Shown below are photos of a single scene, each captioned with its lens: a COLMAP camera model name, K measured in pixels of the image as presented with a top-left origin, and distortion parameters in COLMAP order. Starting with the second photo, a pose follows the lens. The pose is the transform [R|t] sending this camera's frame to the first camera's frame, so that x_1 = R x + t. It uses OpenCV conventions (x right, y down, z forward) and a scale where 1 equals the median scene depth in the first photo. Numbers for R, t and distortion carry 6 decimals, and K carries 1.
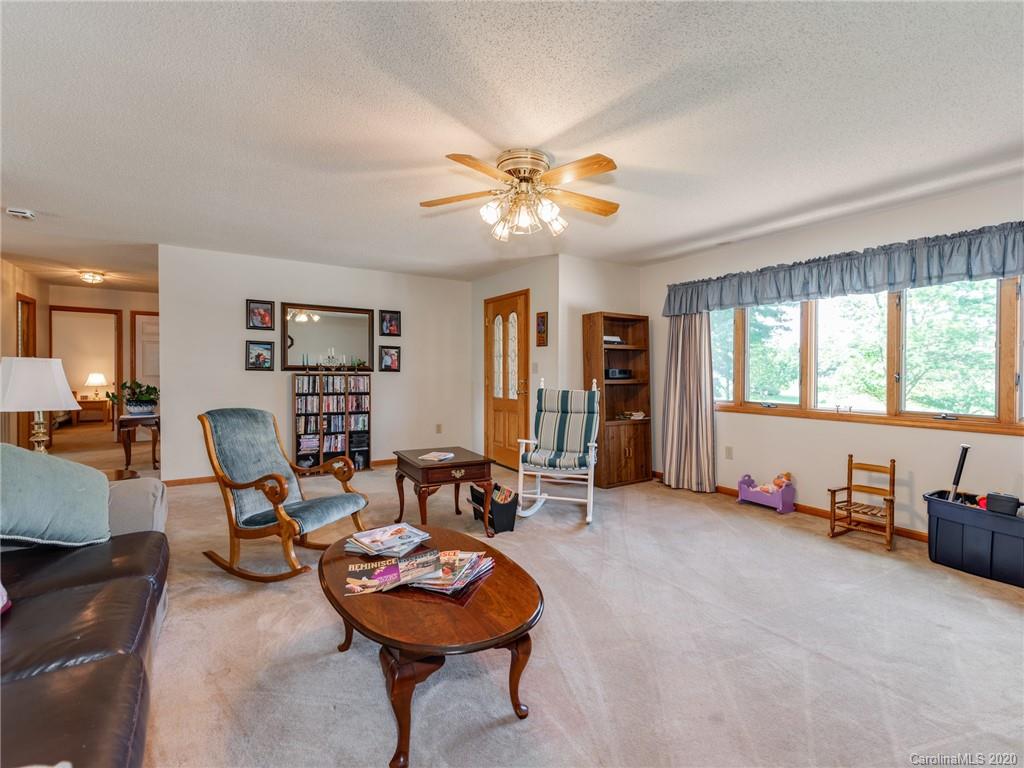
lens RADIAL K [[477.0, 0, 504.3], [0, 477.0, 383.6], [0, 0, 1]] dist [0.019943, -0.000235]
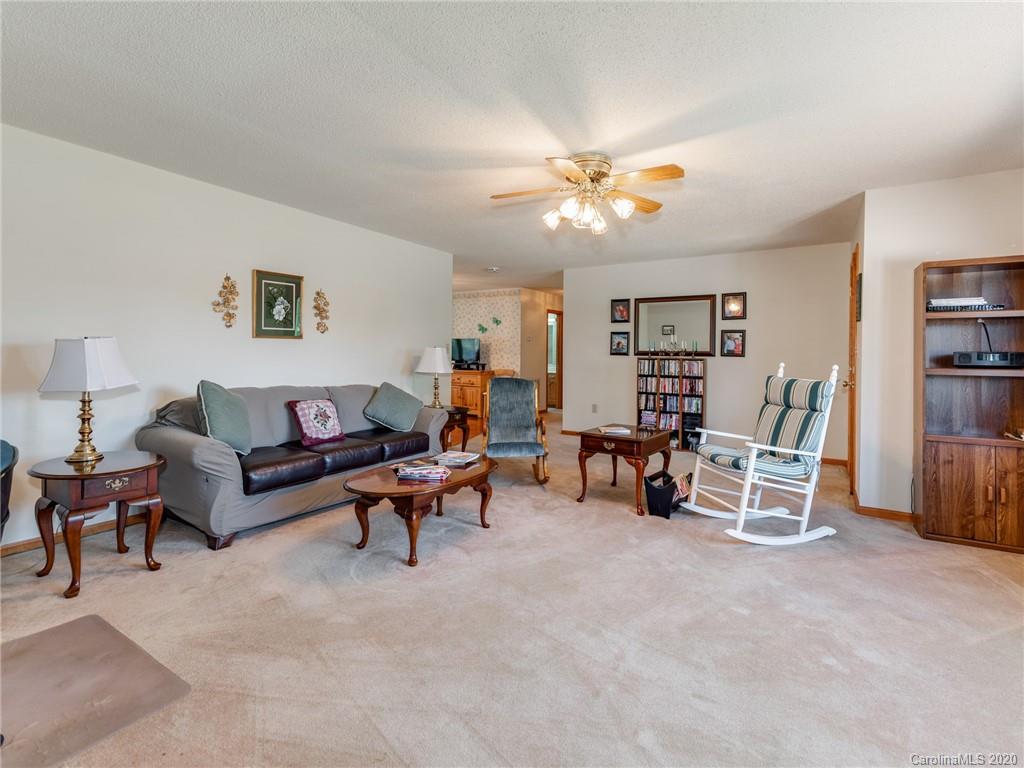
lens RADIAL K [[477.0, 0, 503.6], [0, 477.0, 377.7], [0, 0, 1]] dist [0.019943, -0.000235]
pose [[0.435610, 0.041632, -0.899172, 0.467351], [-0.032755, 0.999001, 0.030386, 0.003357], [0.899539, 0.016216, 0.436539, 0.176730]]
